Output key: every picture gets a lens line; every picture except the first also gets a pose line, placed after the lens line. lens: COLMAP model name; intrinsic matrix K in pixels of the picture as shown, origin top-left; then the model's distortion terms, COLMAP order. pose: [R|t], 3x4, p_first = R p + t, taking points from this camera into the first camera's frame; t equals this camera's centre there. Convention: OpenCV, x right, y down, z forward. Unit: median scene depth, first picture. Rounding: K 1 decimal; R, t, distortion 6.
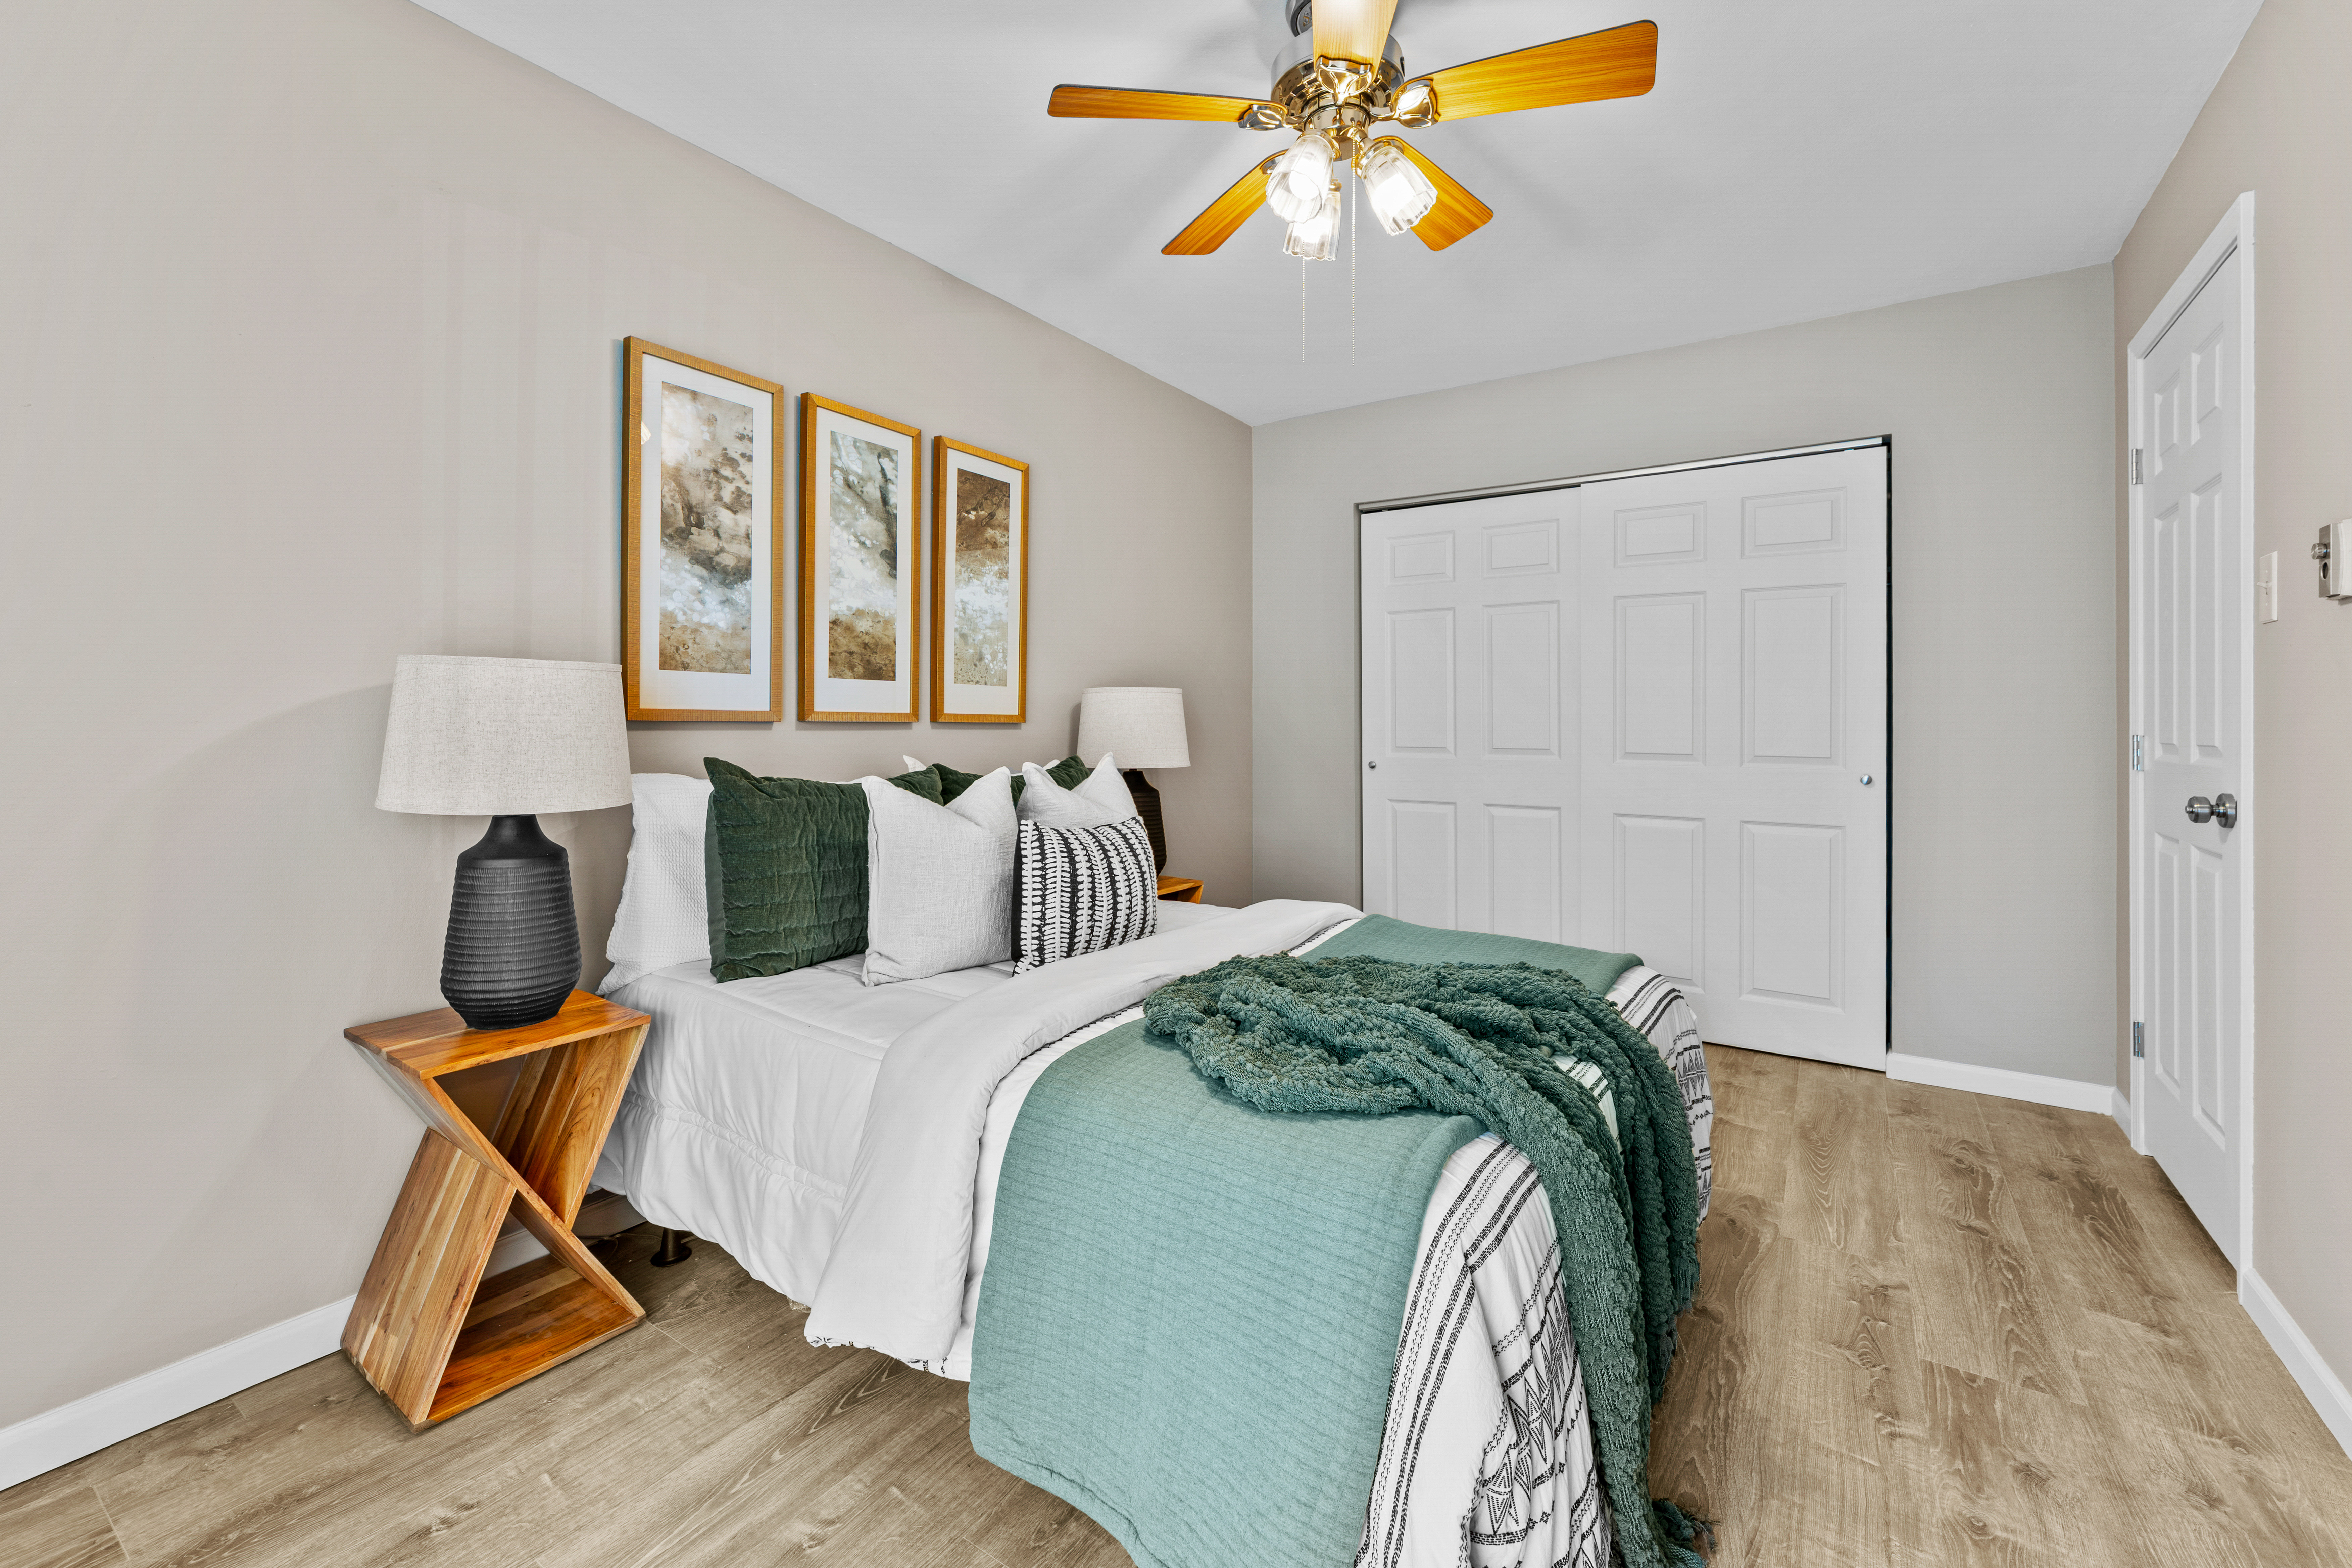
lens RADIAL K [[944.5, 0, 1223.7], [0, 944.5, 728.4], [0, 0, 1]] dist [-0.001885, -0.000117]
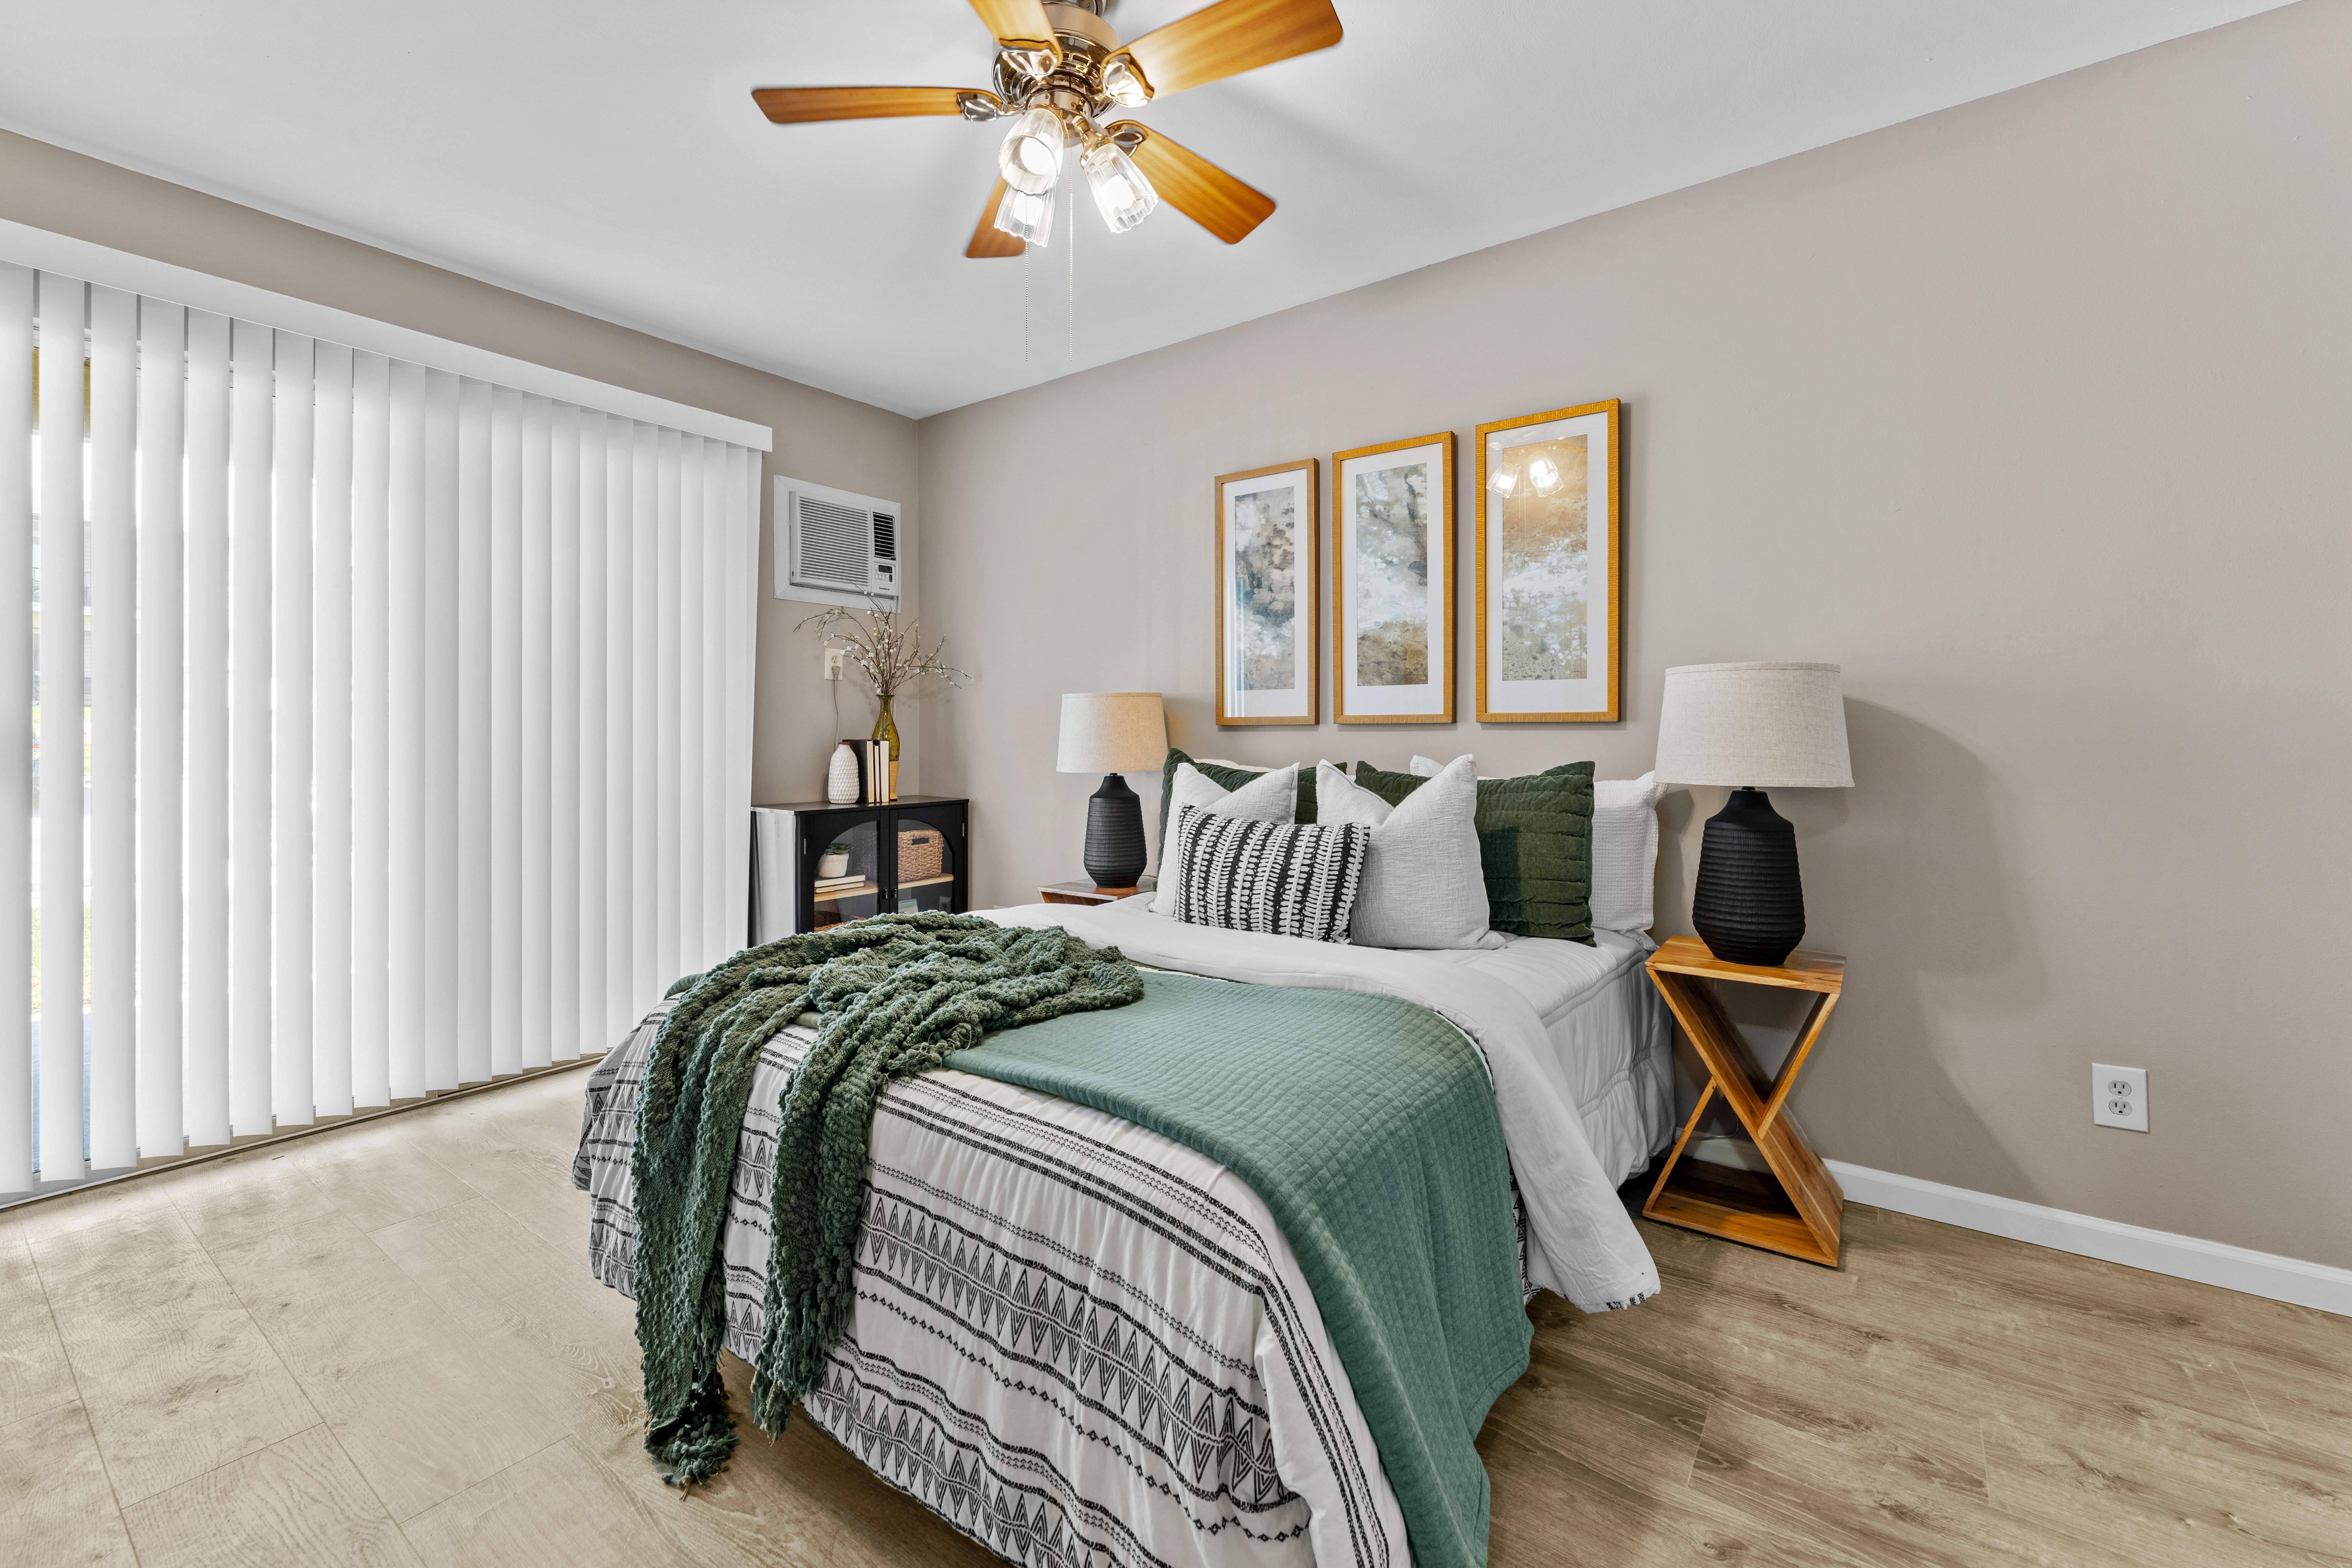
lens RADIAL K [[995.2, 0, 1173.6], [0, 995.2, 740.8], [0, 0, 1]] dist [-0.001802, -0.000200]
pose [[-0.054342, 0.005187, -0.998509, 0.814692], [0.002550, 0.999984, 0.005056, 0.007020], [0.998519, -0.002272, -0.054354, 0.826109]]
